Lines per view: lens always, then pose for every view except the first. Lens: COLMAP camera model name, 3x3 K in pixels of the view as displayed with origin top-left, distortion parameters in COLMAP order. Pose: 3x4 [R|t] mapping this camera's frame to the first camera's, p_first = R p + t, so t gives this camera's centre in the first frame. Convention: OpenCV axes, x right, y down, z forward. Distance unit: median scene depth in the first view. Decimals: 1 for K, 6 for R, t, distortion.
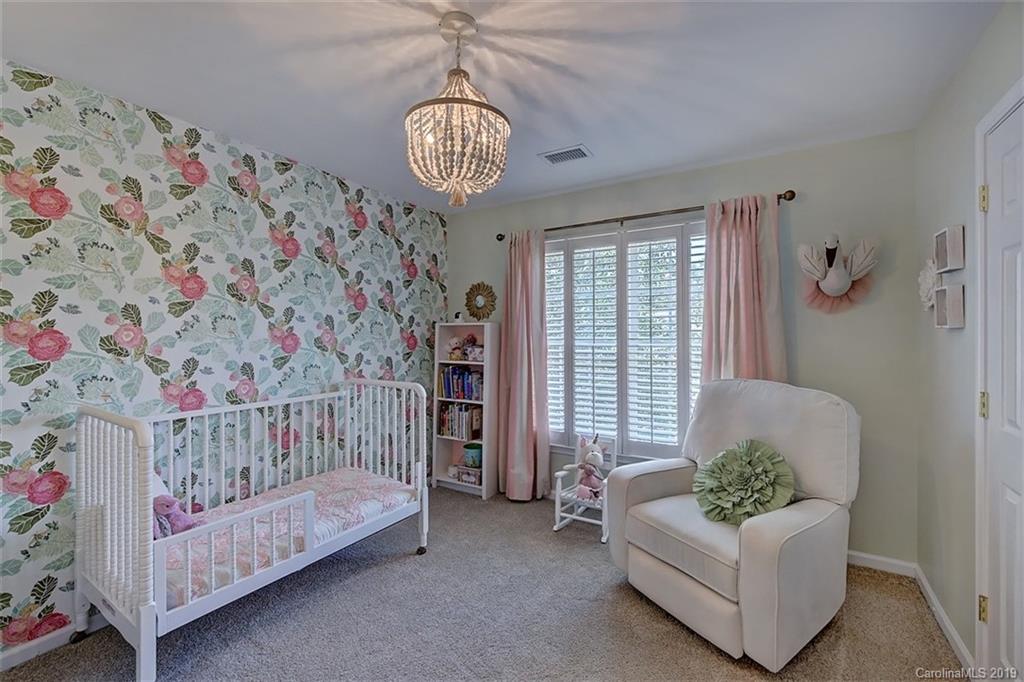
lens RADIAL K [[423.1, 0, 528.9], [0, 423.1, 332.7], [0, 0, 1]] dist [0.001803, -0.000151]
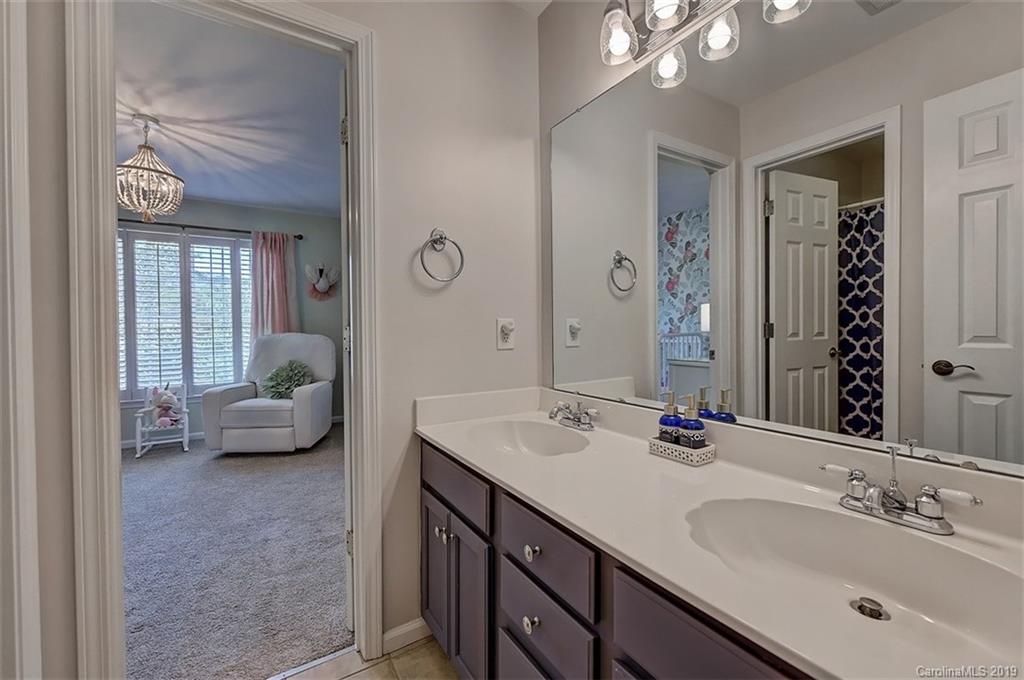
lens RADIAL K [[423.1, 0, 513.3], [0, 423.1, 335.6], [0, 0, 1]] dist [0.001803, -0.000151]
pose [[0.452923, -0.016023, 0.891406, -0.619368], [0.010483, 0.999865, 0.012646, 0.096525], [-0.891488, 0.003617, 0.453030, -0.673523]]
